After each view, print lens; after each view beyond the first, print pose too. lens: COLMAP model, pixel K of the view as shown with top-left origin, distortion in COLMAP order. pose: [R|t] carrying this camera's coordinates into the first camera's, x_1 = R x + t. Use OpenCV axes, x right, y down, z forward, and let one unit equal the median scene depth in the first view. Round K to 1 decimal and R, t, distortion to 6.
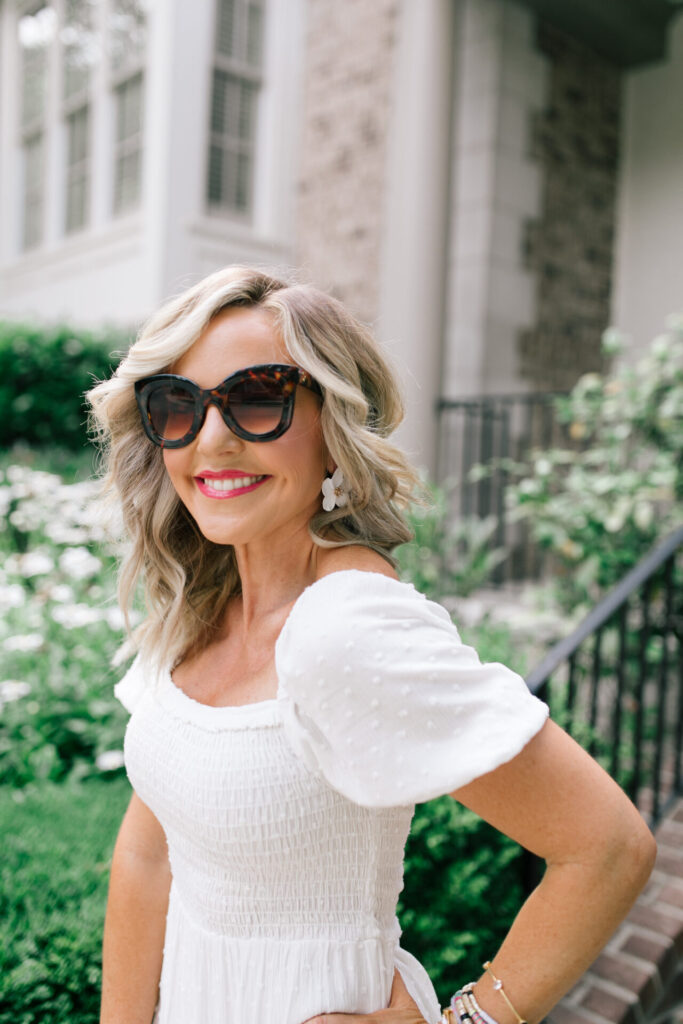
lens RADIAL K [[1002.7, 0, 341.5], [0, 1002.7, 512.0], [0, 0, 1]] dist [-0.012780, -0.006375]
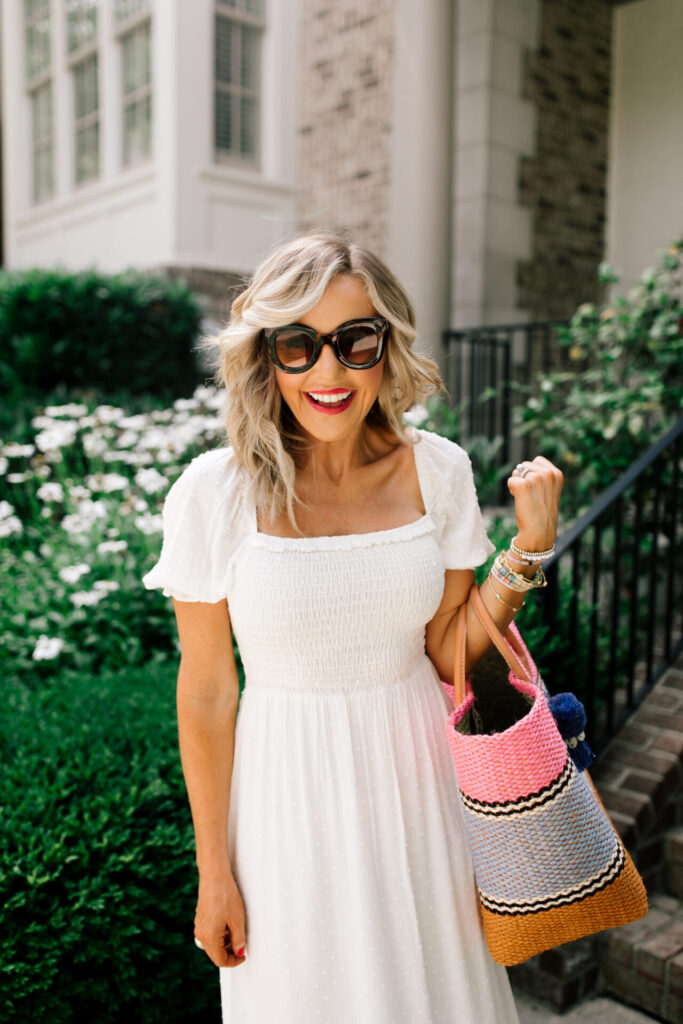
lens RADIAL K [[999.1, 0, 341.5], [0, 999.1, 512.0], [0, 0, 1]] dist [-0.010543, 0.012986]
pose [[0.999483, -0.032054, 0.002398, -0.029855], [0.031844, 0.997573, 0.061921, 0.015145], [-0.004377, -0.061813, 0.998078, -0.107419]]
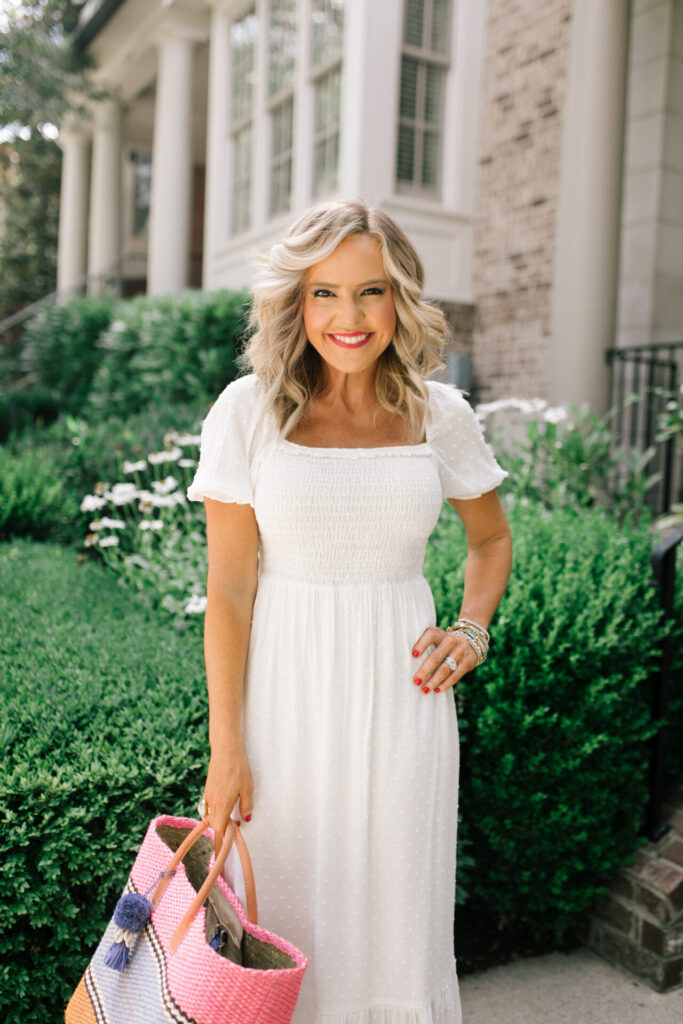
lens RADIAL K [[999.1, 0, 341.5], [0, 999.1, 512.0], [0, 0, 1]] dist [-0.010543, 0.012986]
pose [[0.982832, 0.006512, -0.184388, 0.016406], [-0.002849, 0.999794, 0.020119, 0.056511], [0.184481, -0.019248, 0.982648, -0.161521]]
